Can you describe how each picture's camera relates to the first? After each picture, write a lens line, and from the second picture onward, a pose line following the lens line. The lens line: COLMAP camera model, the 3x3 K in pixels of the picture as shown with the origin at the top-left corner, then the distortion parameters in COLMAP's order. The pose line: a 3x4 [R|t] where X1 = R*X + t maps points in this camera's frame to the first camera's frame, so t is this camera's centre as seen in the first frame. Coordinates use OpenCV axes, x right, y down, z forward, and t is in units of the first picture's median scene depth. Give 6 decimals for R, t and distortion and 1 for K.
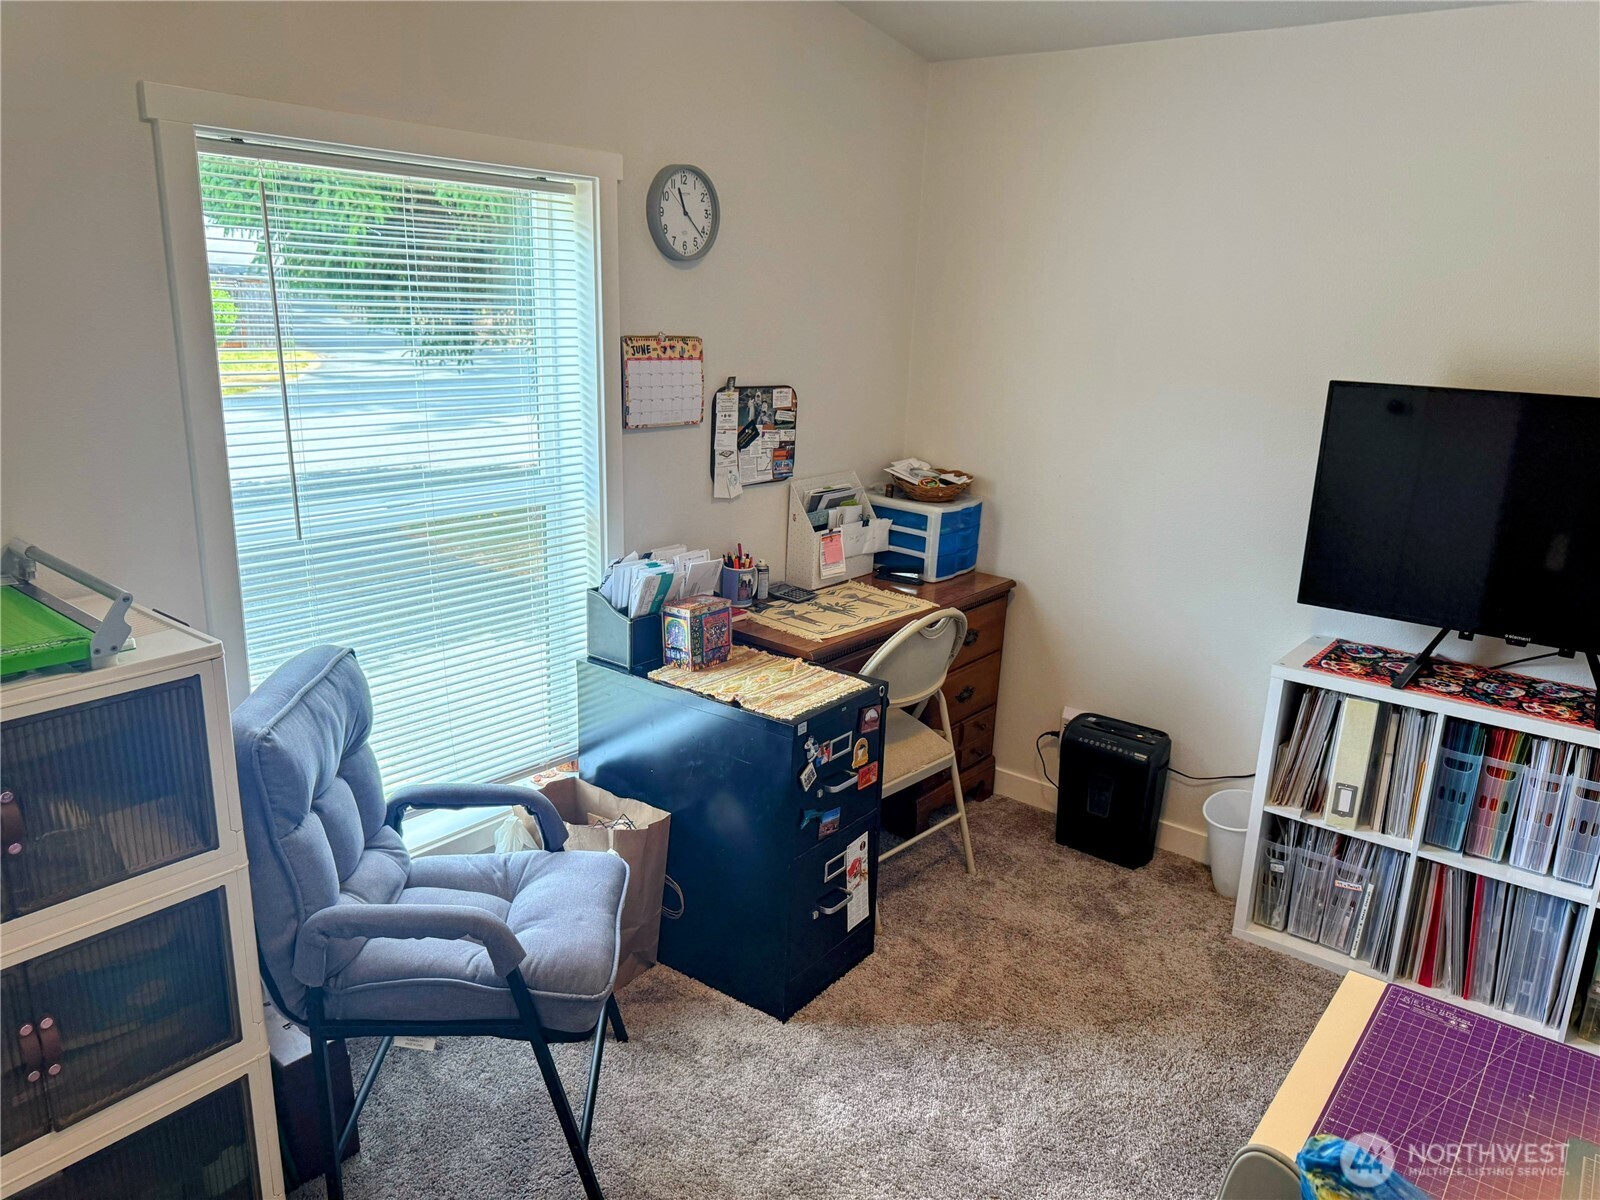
lens RADIAL K [[1136.8, 0, 788.5], [0, 1136.8, 597.9], [0, 0, 1]] dist [0.053204, -0.061430]
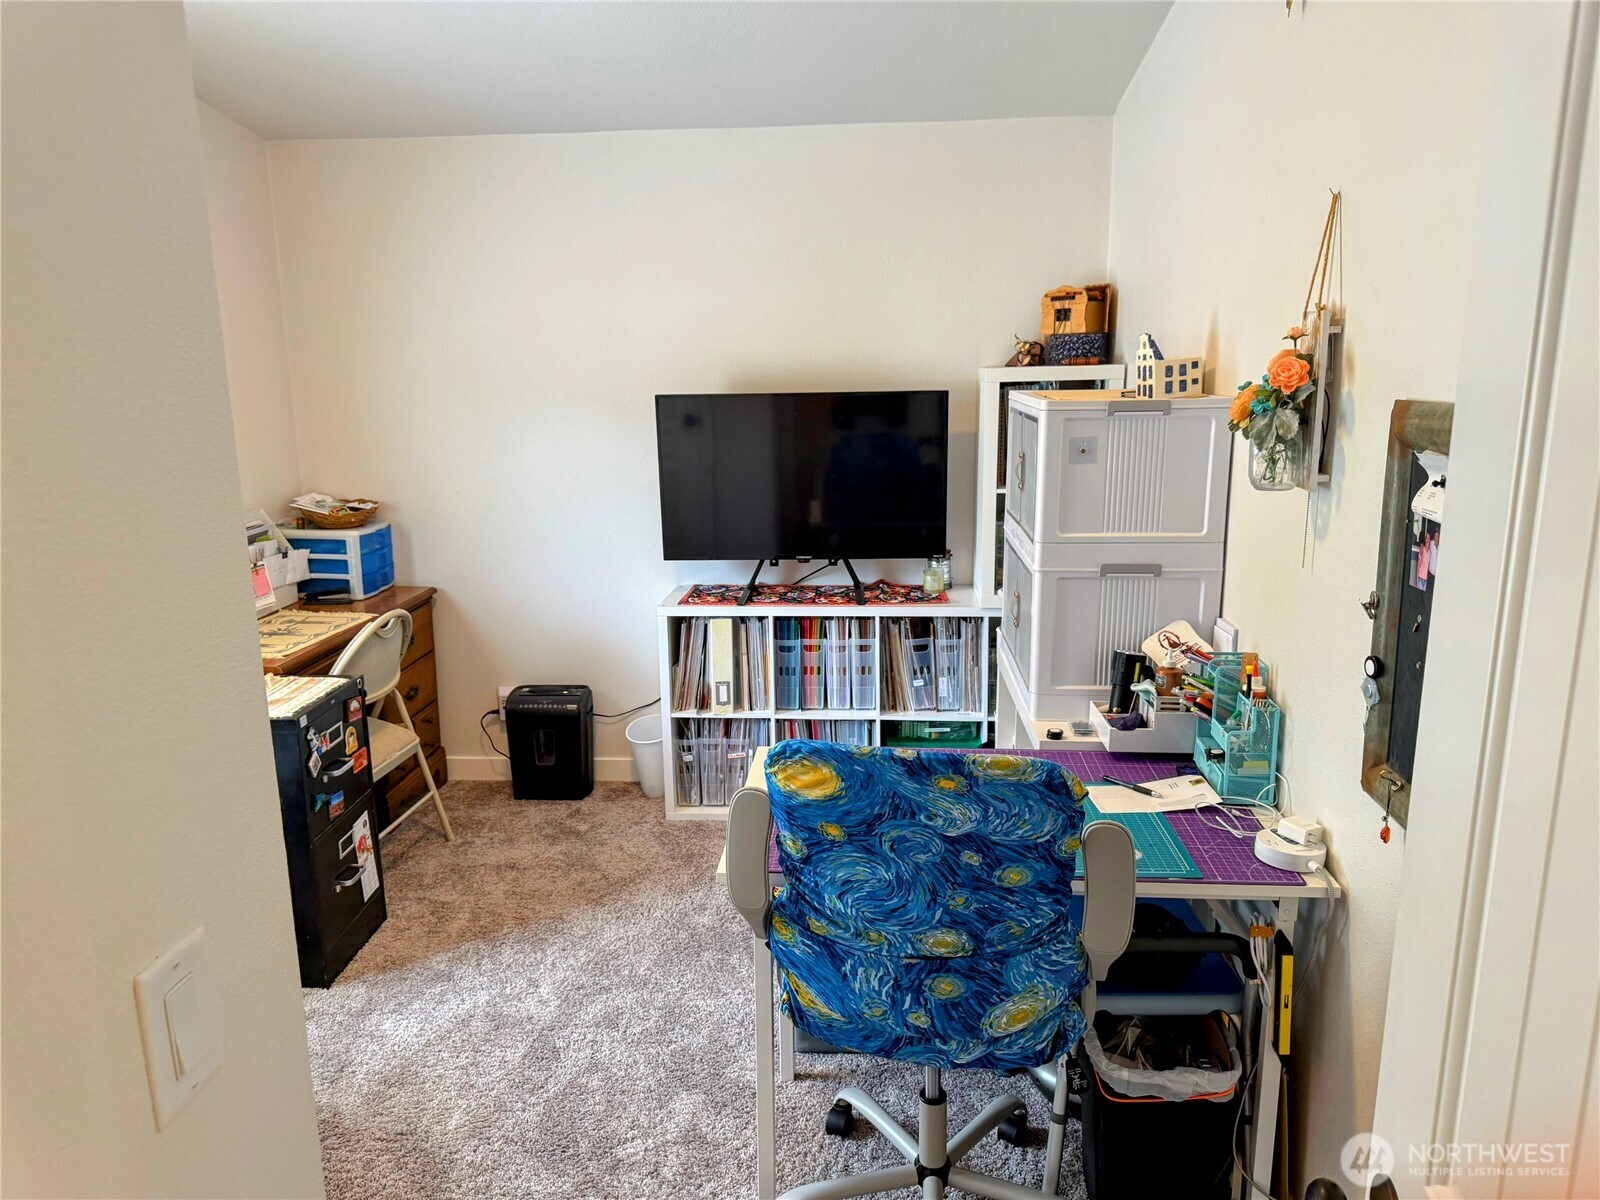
lens RADIAL K [[1136.8, 0, 809.7], [0, 1136.8, 601.7], [0, 0, 1]] dist [0.053204, -0.061430]
pose [[0.823237, -0.166645, 0.542689, -0.145978], [0.185863, 0.982378, 0.019714, 0.058689], [-0.536411, 0.084637, 0.839702, -0.201935]]
